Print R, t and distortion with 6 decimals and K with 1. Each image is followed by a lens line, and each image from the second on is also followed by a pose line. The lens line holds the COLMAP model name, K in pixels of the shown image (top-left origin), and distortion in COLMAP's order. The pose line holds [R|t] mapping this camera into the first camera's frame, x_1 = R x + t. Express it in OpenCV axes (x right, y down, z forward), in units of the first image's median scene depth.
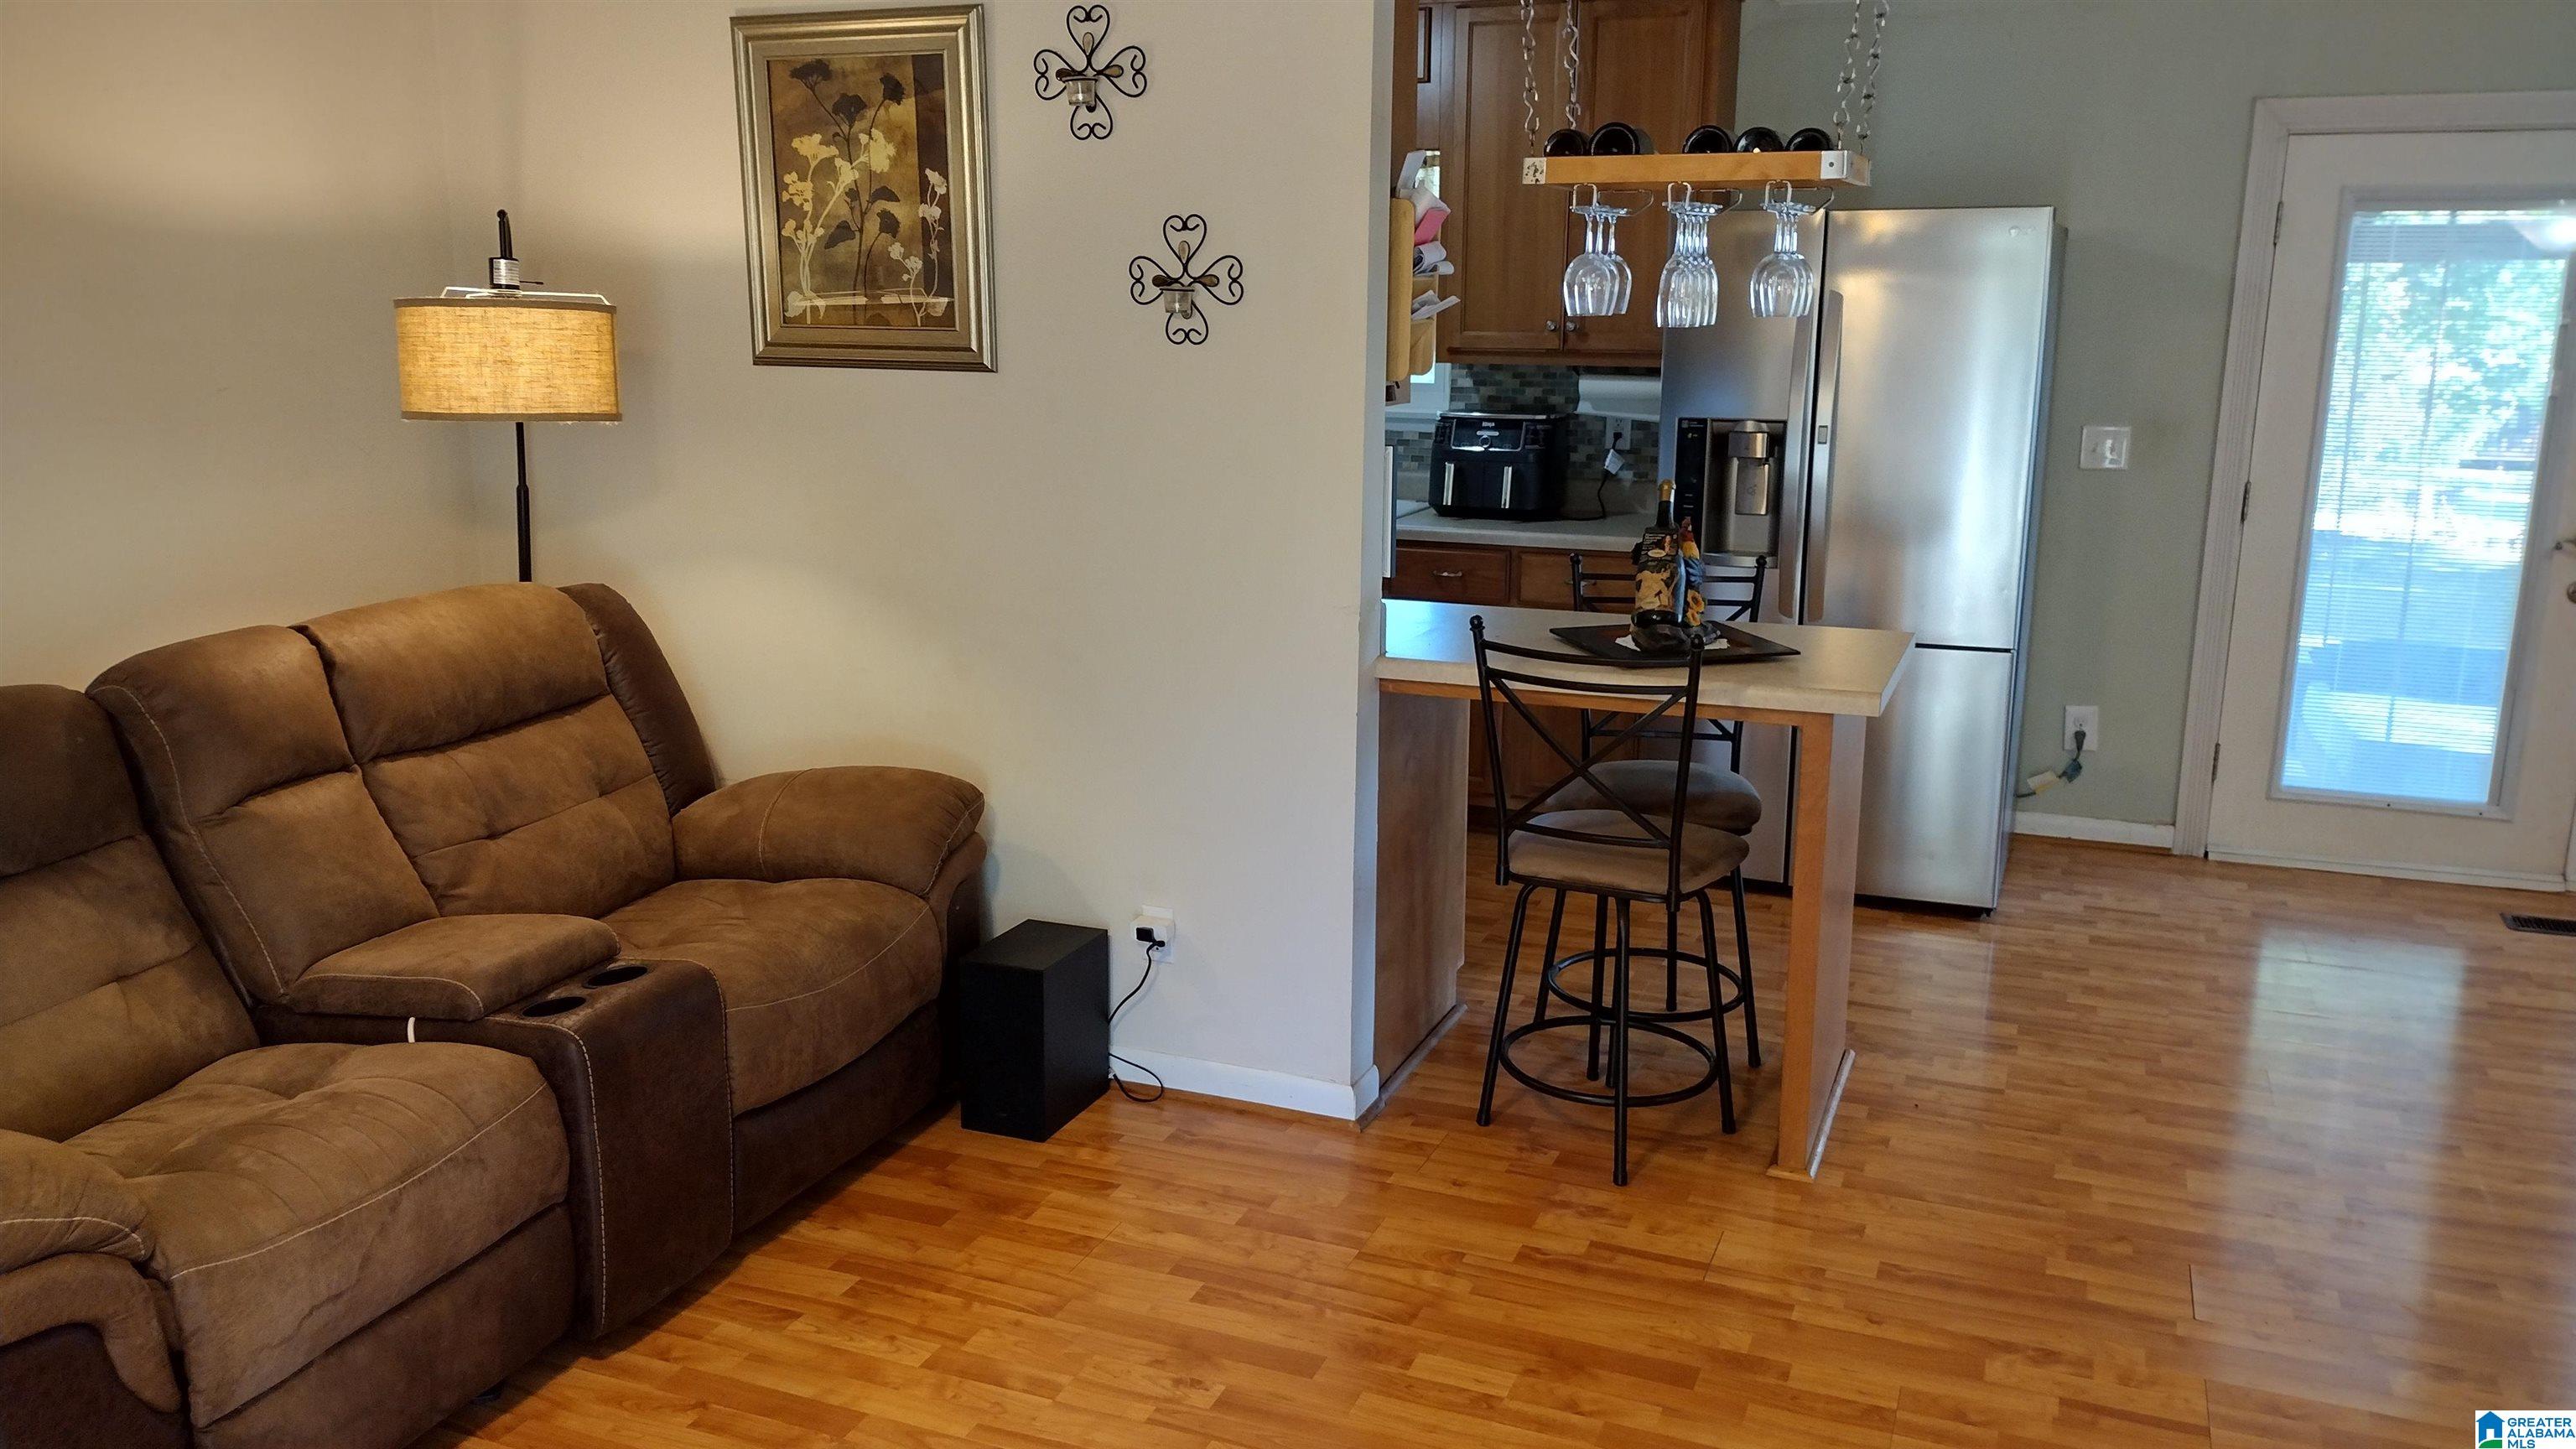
lens RADIAL K [[1958.2, 0, 1265.2], [0, 1958.2, 720.1], [0, 0, 1]] dist [0.084163, -0.112411]
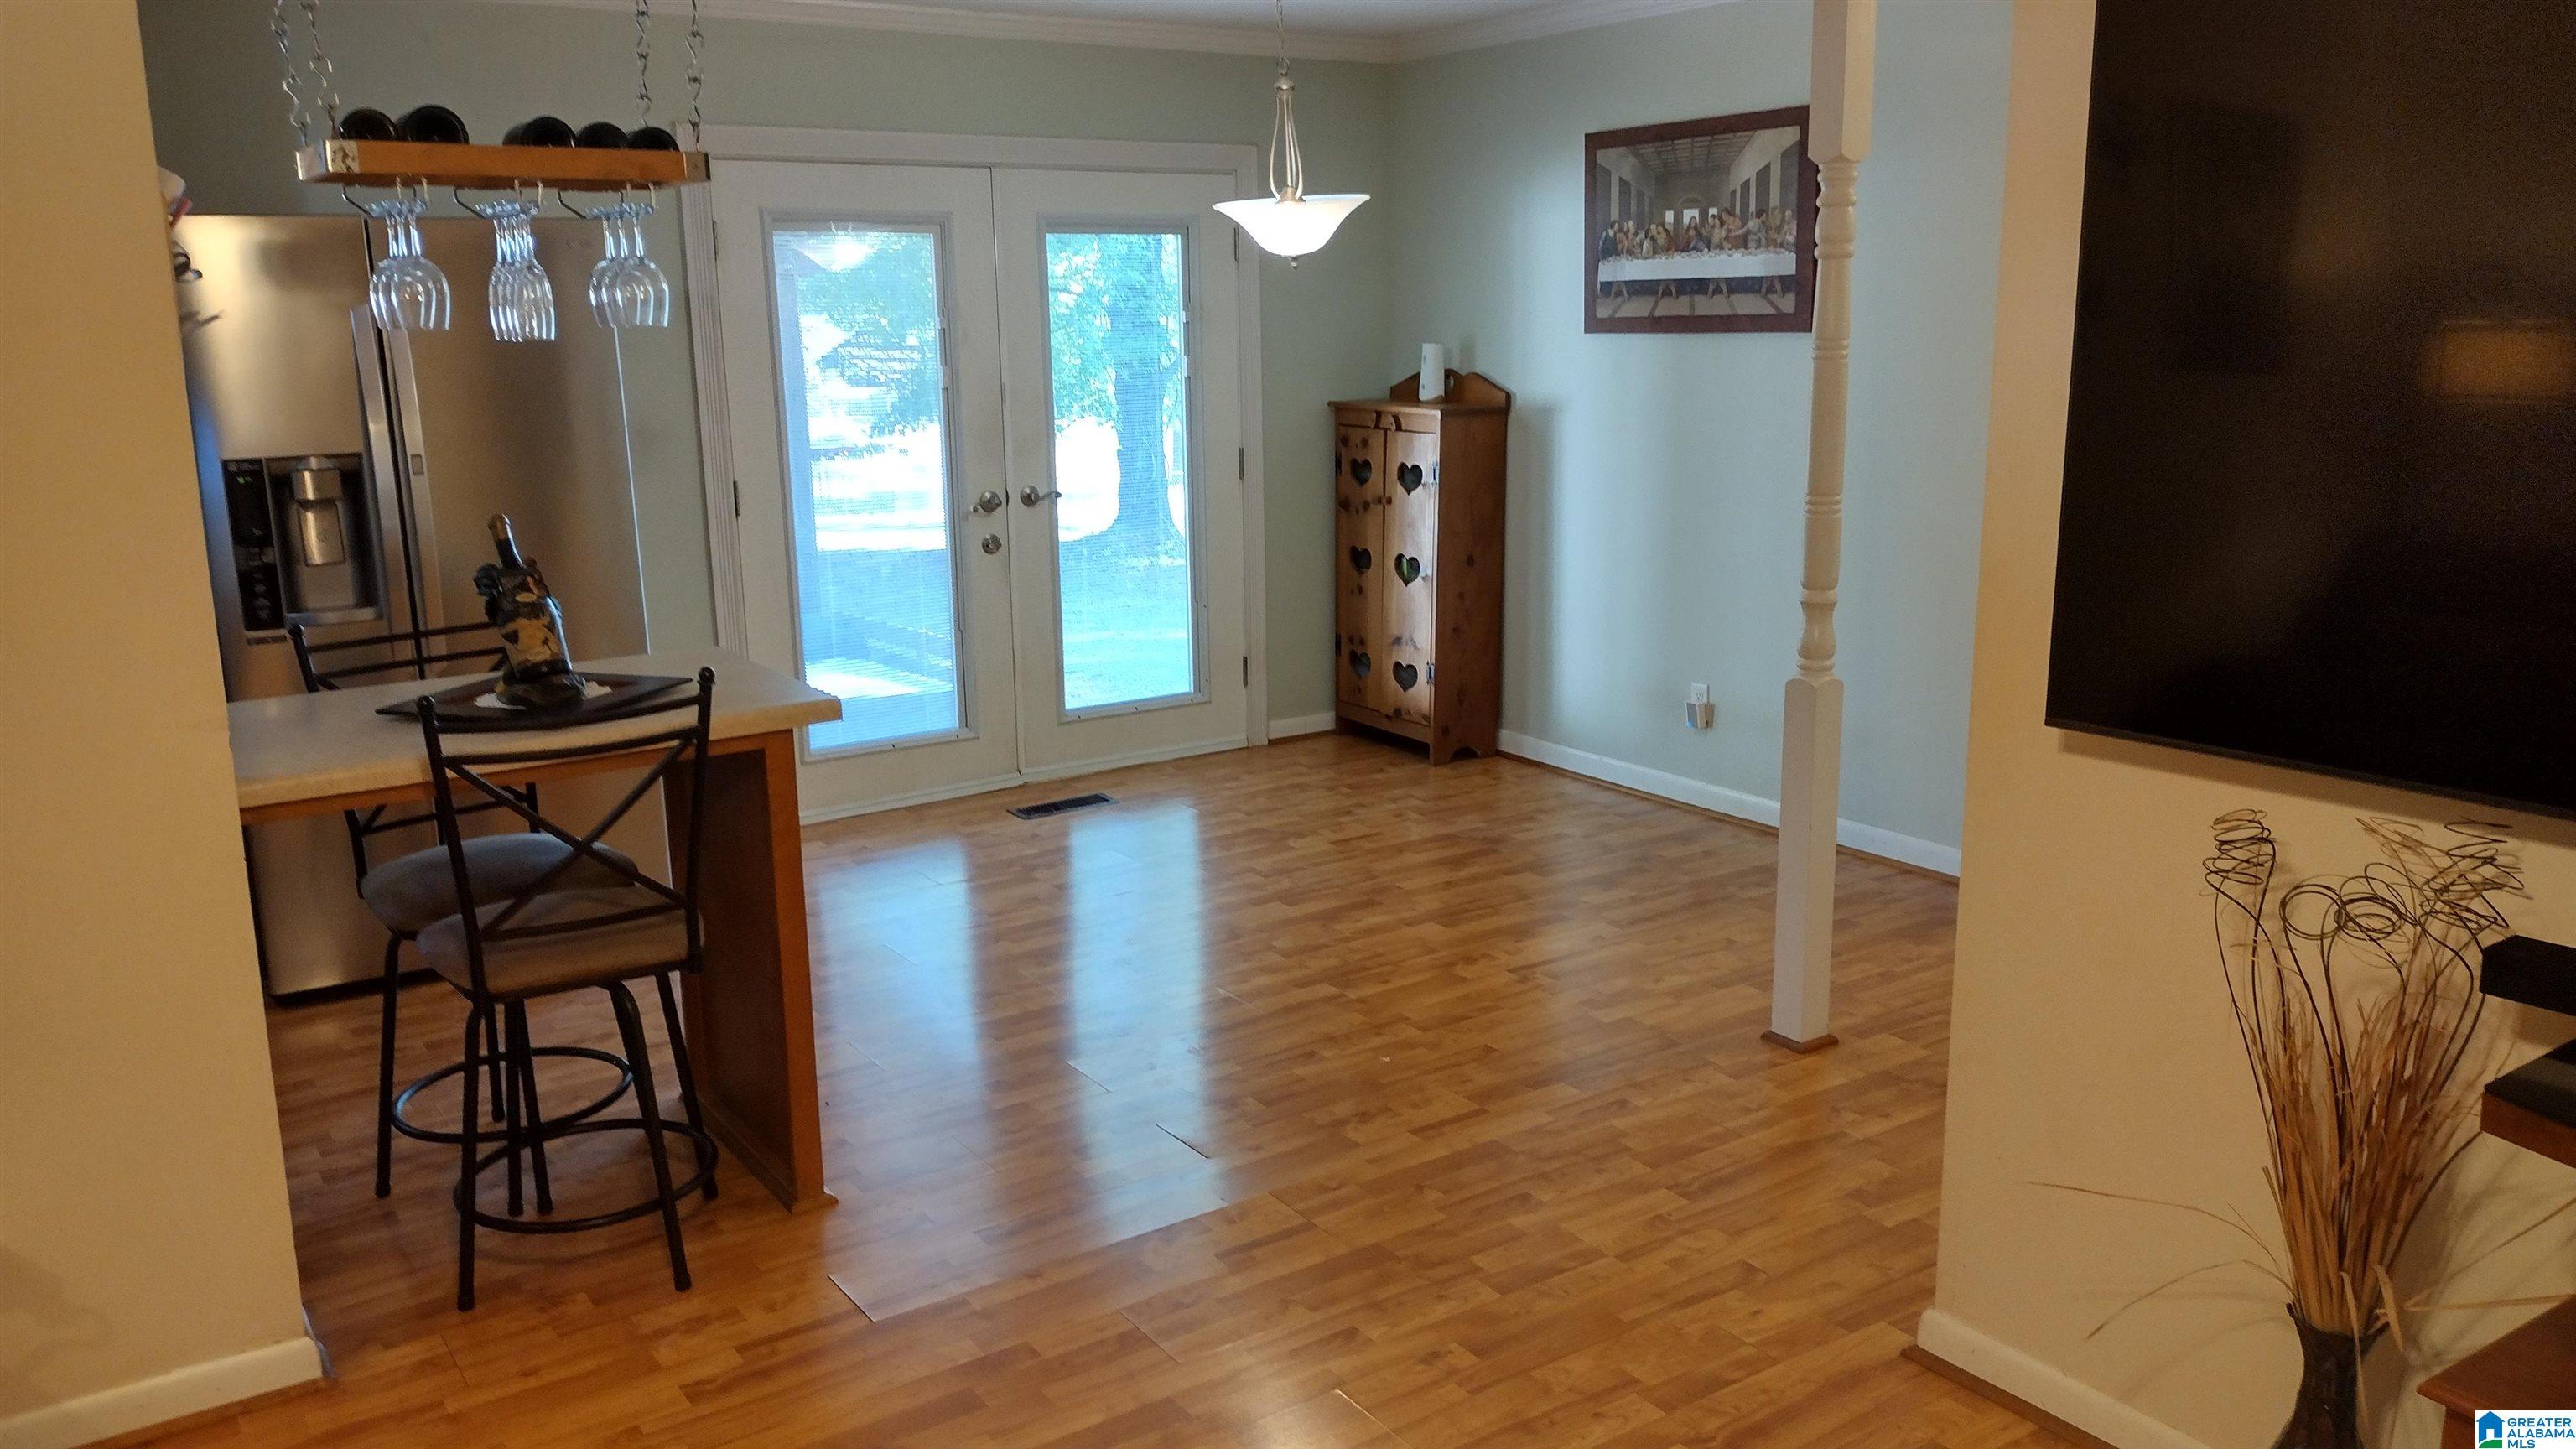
lens RADIAL K [[1958.2, 0, 1310.1], [0, 1958.2, 722.5], [0, 0, 1]] dist [0.084163, -0.112411]
pose [[0.539482, -0.192087, 0.819794, -0.264081], [0.203357, 0.974532, 0.094520, -0.032298], [-0.817071, 0.115719, 0.564804, 0.167014]]
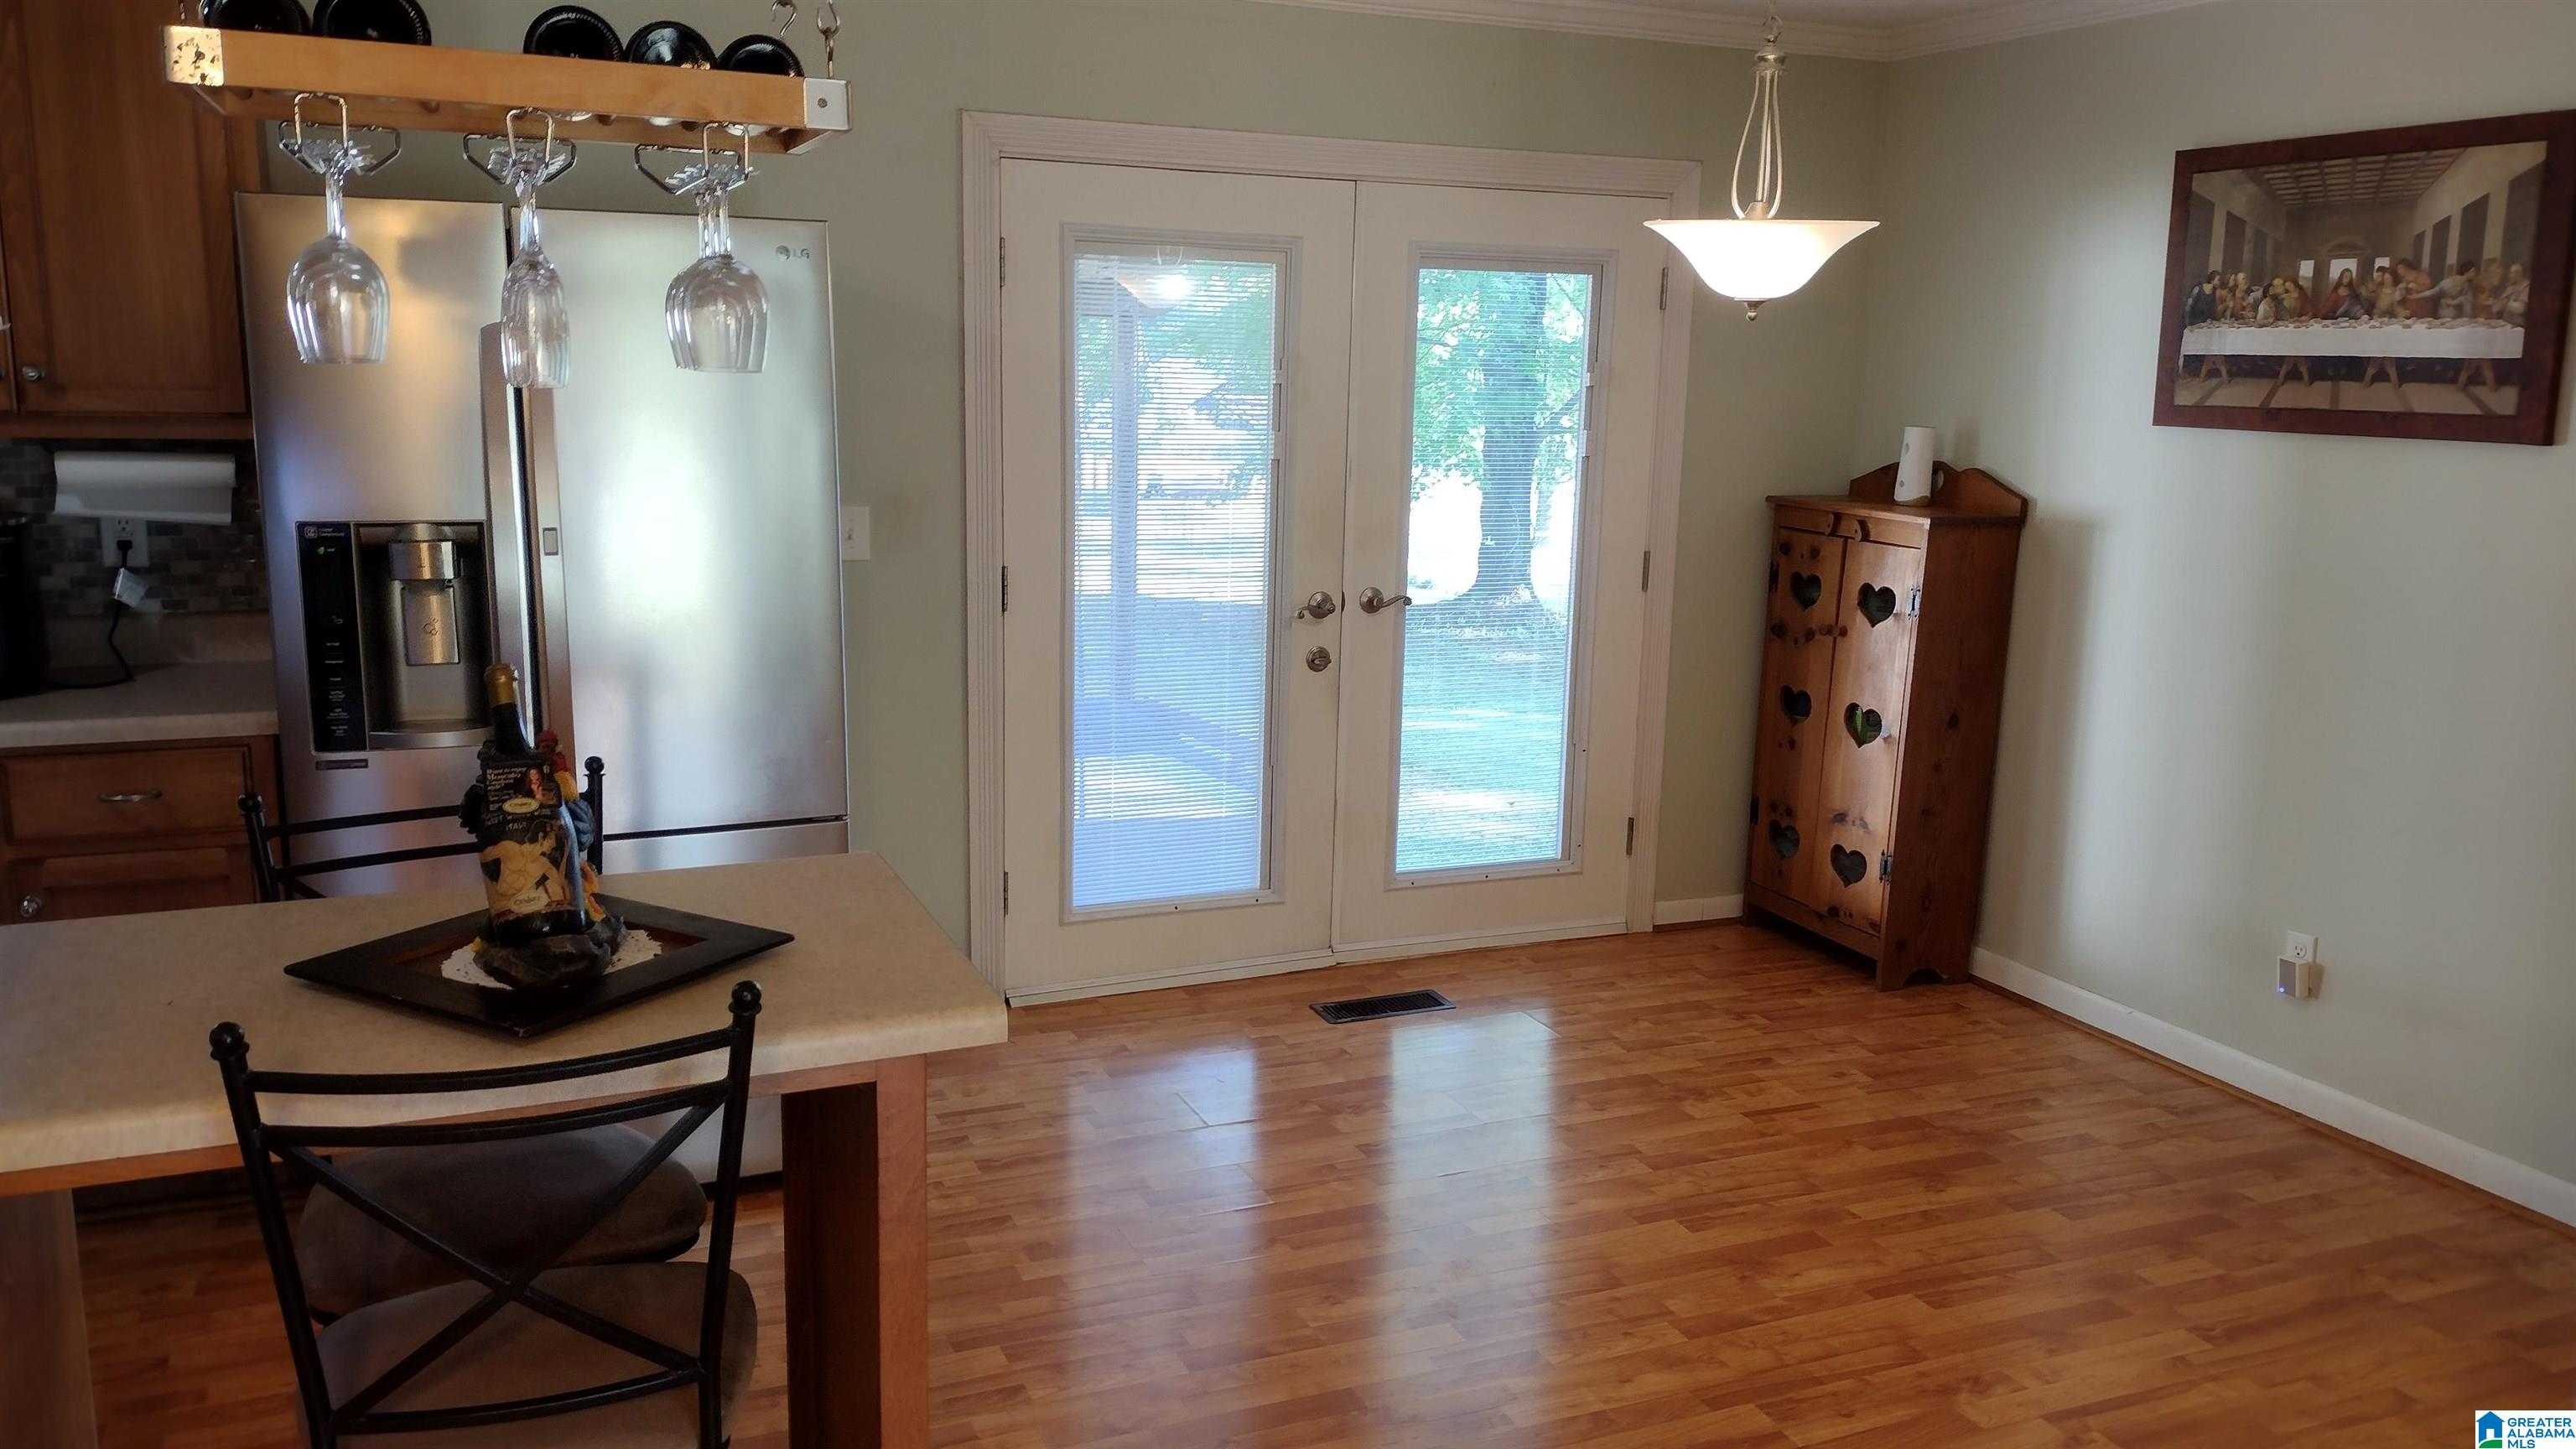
lens RADIAL K [[1958.2, 0, 1305.5], [0, 1958.2, 708.2], [0, 0, 1]] dist [0.084163, -0.112411]
pose [[0.687374, -0.119666, 0.716377, -0.028070], [0.138934, 0.989784, 0.032027, -0.074725], [-0.712891, 0.077515, 0.696978, 0.356621]]
